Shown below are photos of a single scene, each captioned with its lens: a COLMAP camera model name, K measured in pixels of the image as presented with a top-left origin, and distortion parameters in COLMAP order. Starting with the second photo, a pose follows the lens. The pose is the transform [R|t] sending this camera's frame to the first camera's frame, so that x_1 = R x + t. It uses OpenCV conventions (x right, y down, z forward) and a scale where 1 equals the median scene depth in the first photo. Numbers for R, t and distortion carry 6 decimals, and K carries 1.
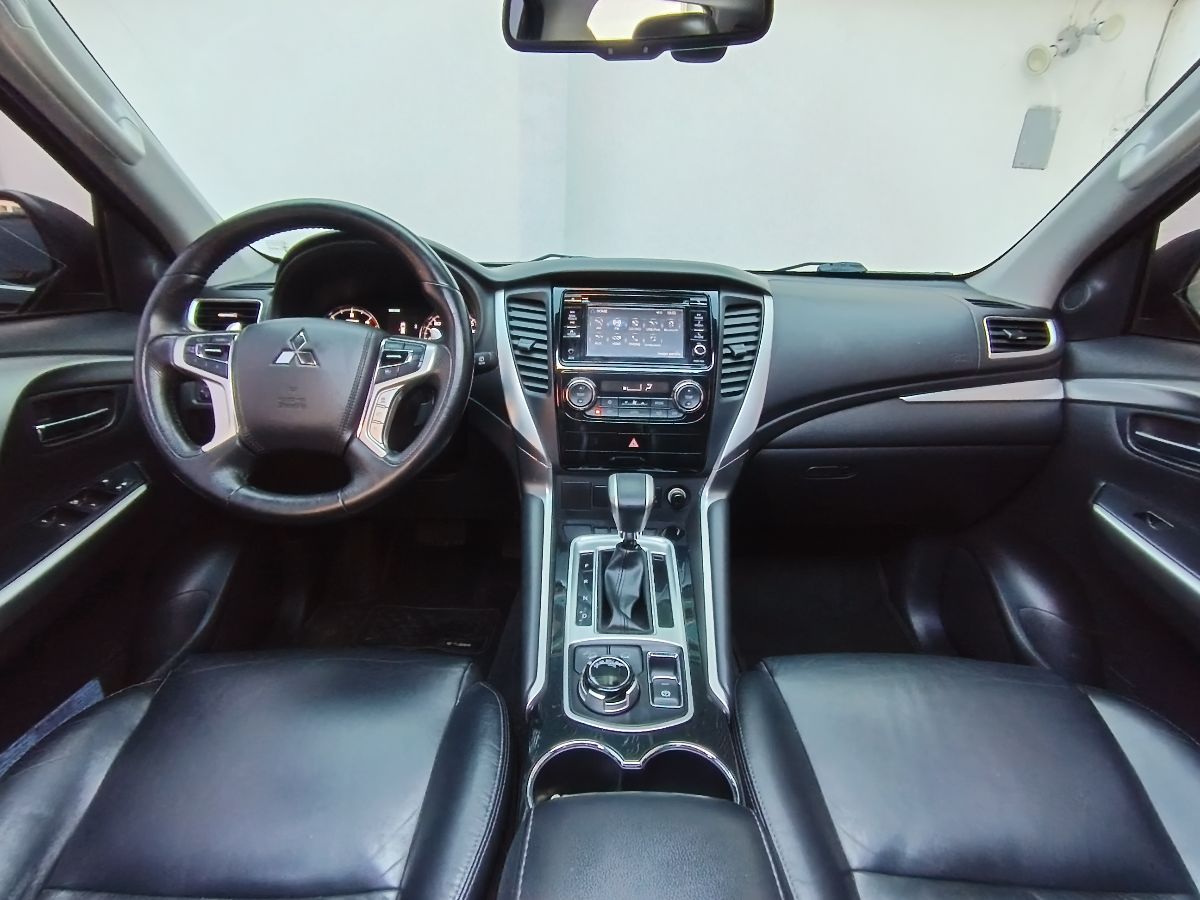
lens RADIAL K [[593.2, 0, 603.0], [0, 593.2, 445.5], [0, 0, 1]] dist [0.001607, 0.000124]
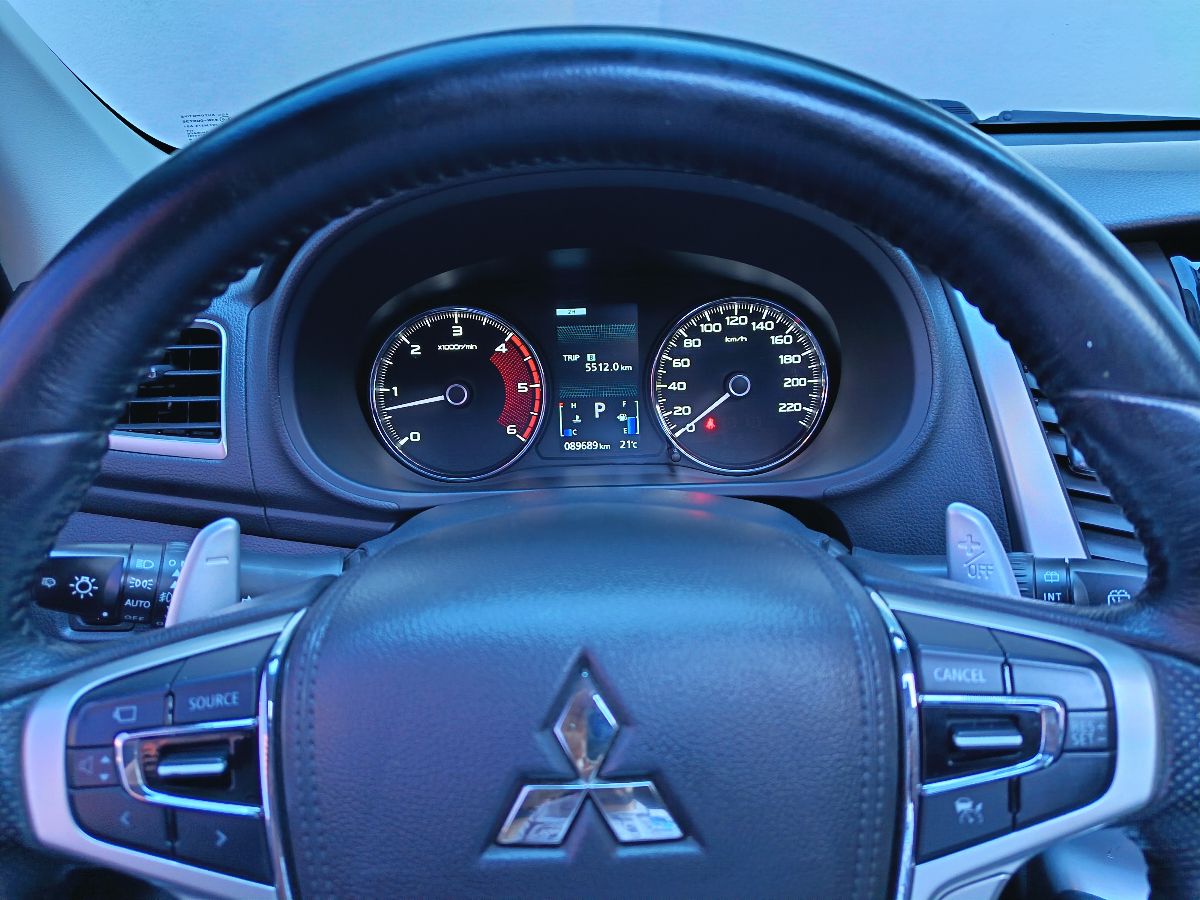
lens RADIAL K [[834.0, 0, 598.7], [0, 834.0, 453.3], [0, 0, 1]] dist [-0.010809, -0.003075]
pose [[0.998872, -0.046496, -0.009639, -0.336817], [0.047355, 0.990397, 0.129893, -0.208991], [0.003507, -0.130203, 0.991481, 0.480230]]
